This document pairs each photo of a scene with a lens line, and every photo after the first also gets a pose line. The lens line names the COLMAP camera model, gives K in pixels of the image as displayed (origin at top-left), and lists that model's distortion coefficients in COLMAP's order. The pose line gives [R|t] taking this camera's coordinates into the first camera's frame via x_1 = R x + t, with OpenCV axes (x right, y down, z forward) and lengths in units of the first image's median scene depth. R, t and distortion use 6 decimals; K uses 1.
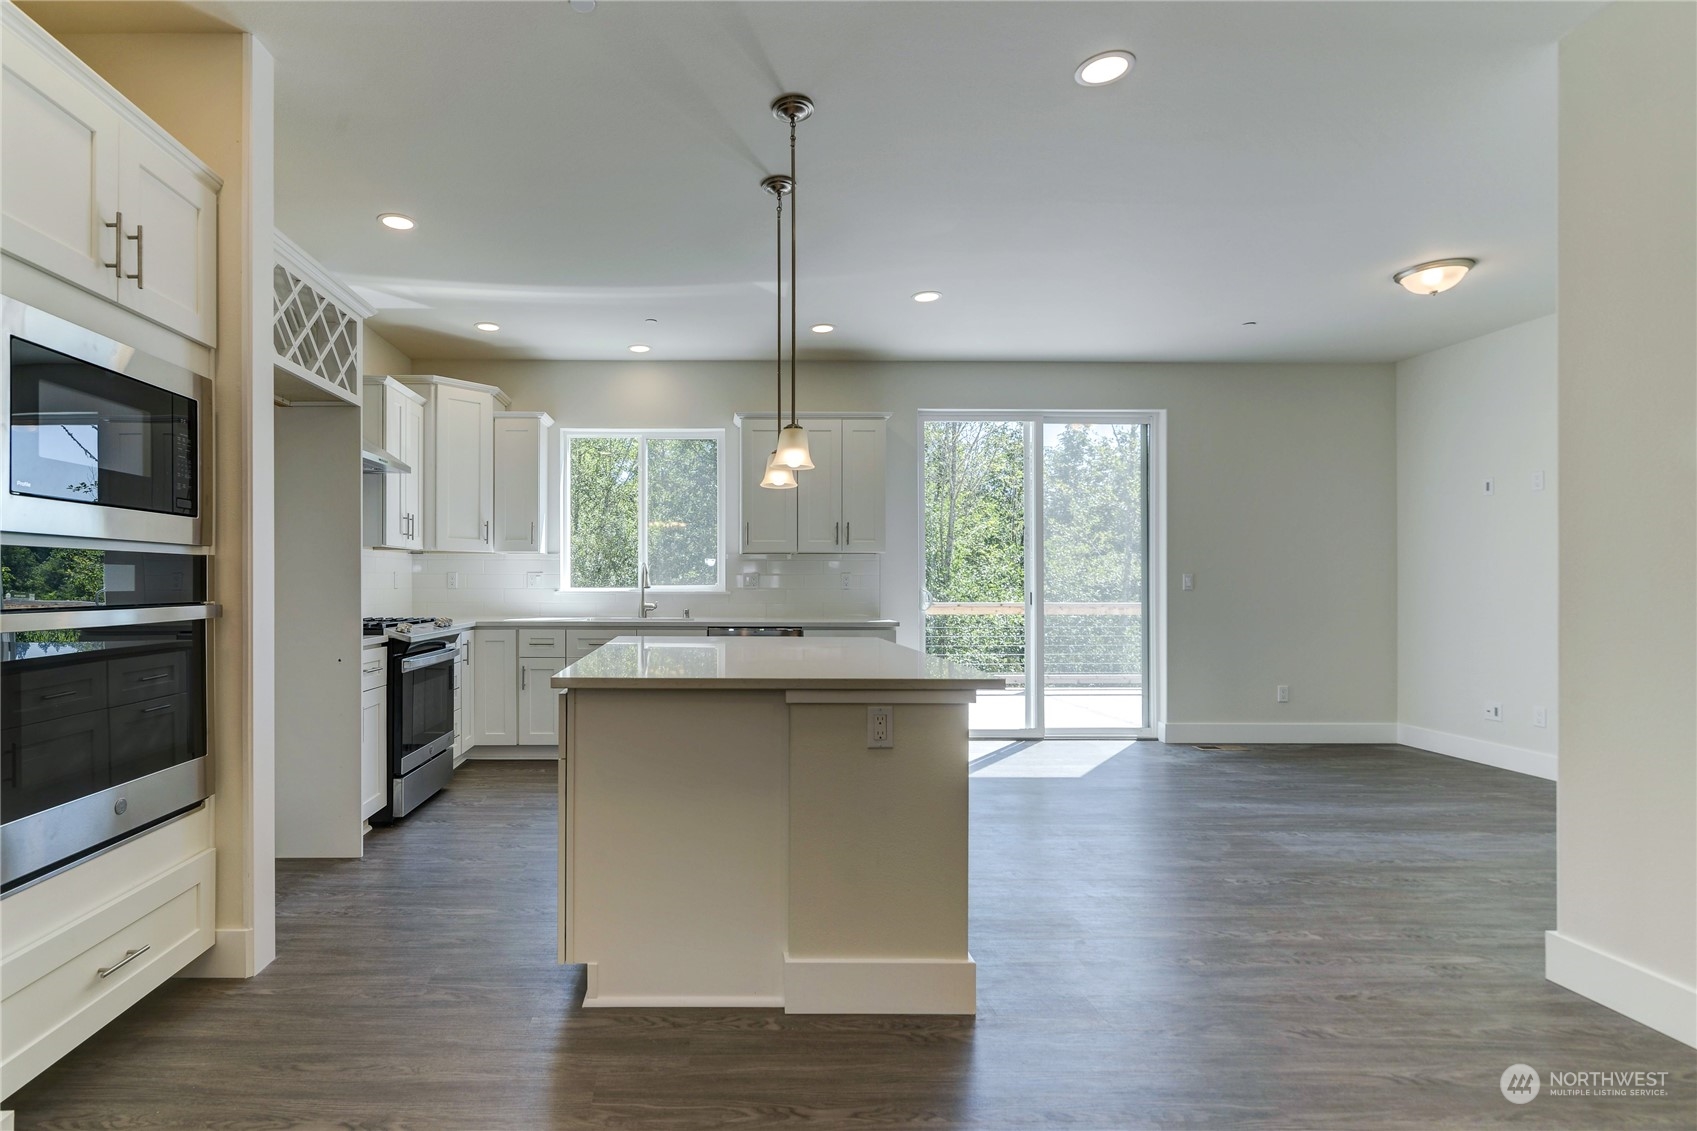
lens RADIAL K [[823.2, 0, 717.0], [0, 823.2, 582.6], [0, 0, 1]] dist [-0.017218, 0.001321]
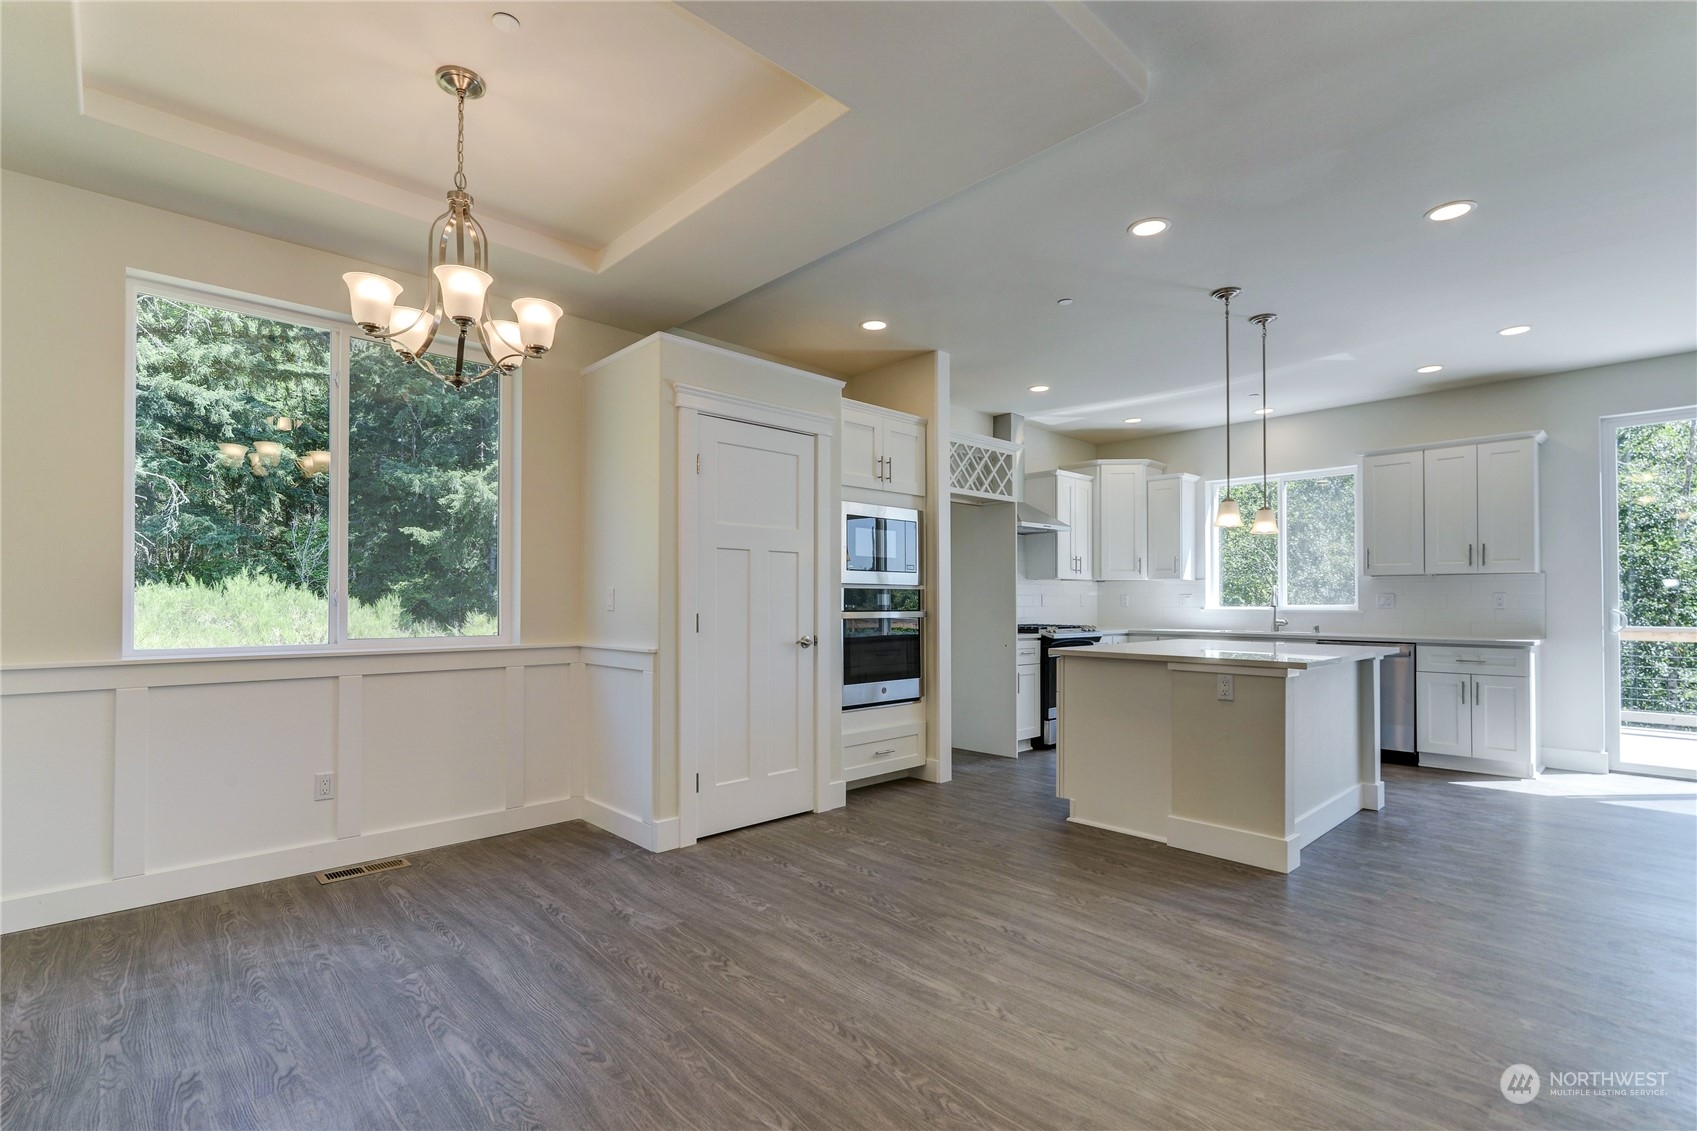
lens RADIAL K [[783.3, 0, 819.2], [0, 783.3, 595.5], [0, 0, 1]] dist [-0.001958, -0.000330]
pose [[0.667407, -0.006708, -0.744663, 0.364420], [-0.000909, 0.999951, -0.009822, 0.002253], [0.744692, 0.007232, 0.667369, -0.297629]]
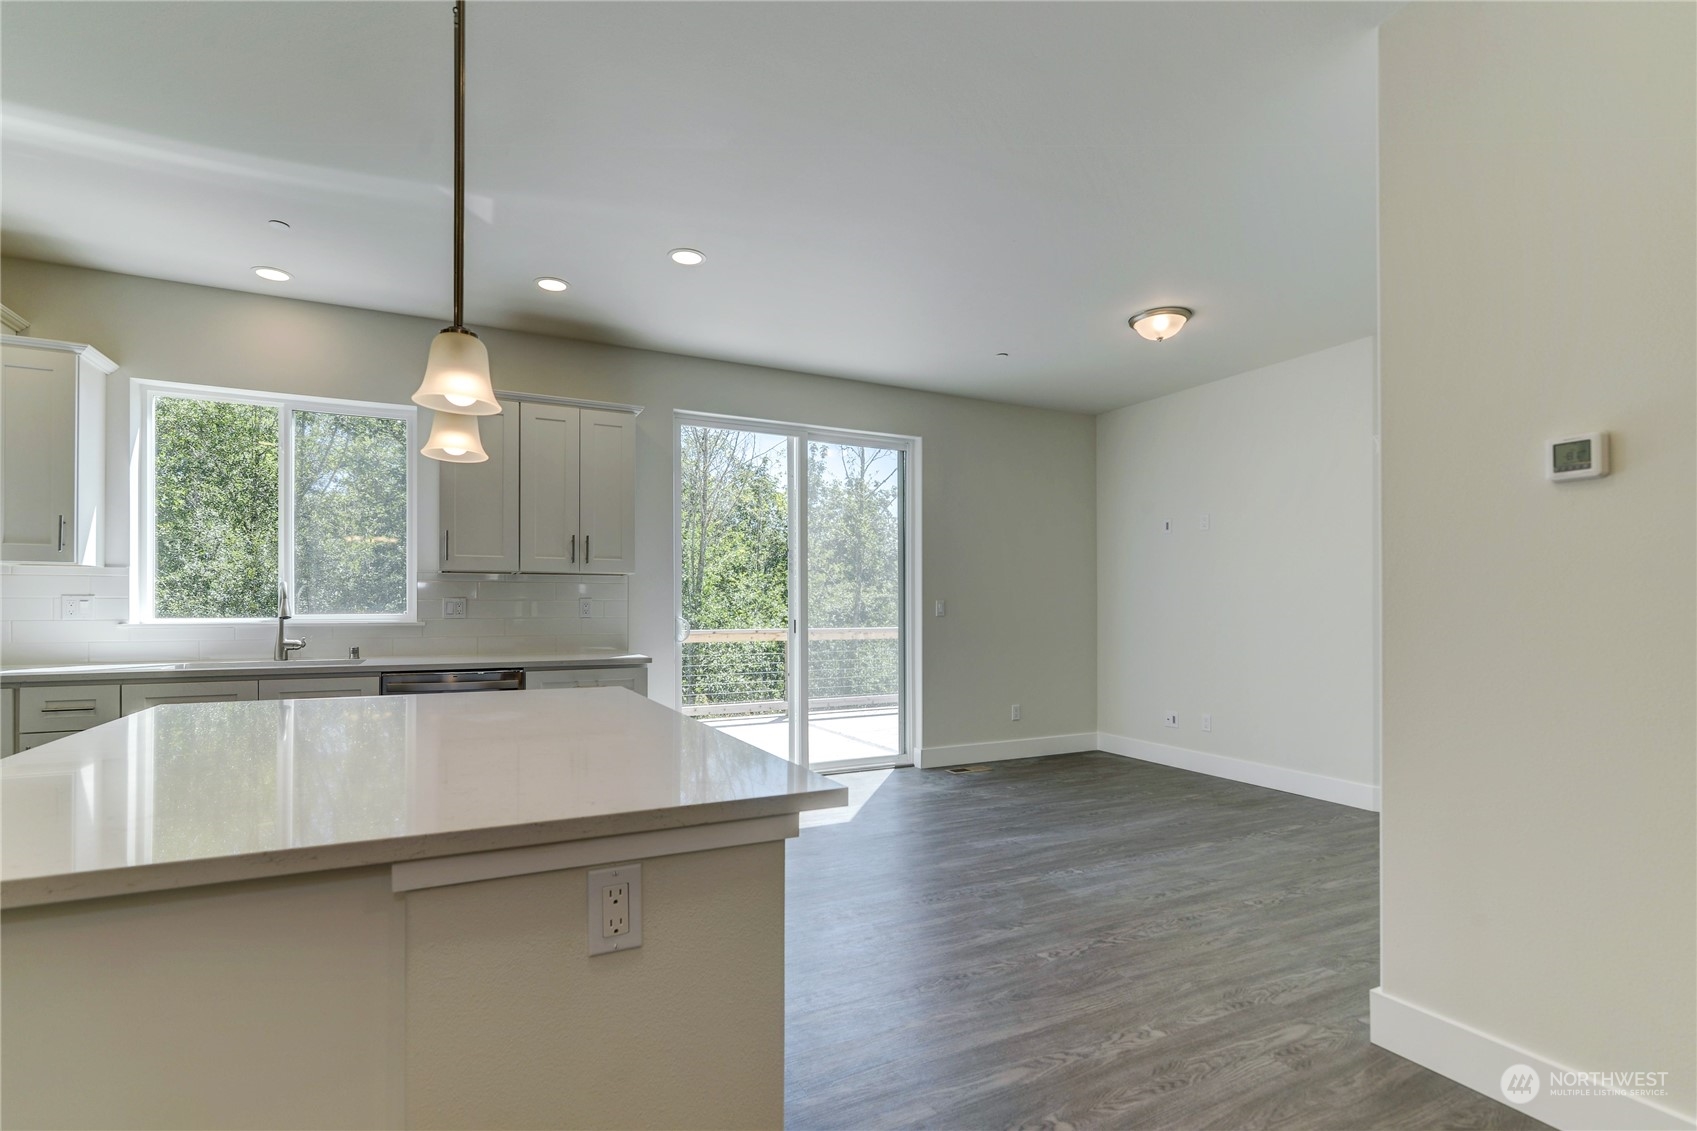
lens RADIAL K [[773.7, 0, 845.3], [0, 773.7, 609.2], [0, 0, 1]] dist [-0.001410, -0.000334]
pose [[0.894520, -0.003589, 0.447014, 0.050609], [0.003098, 0.999994, 0.001830, -0.001281], [-0.447018, -0.000252, 0.894525, 0.230704]]
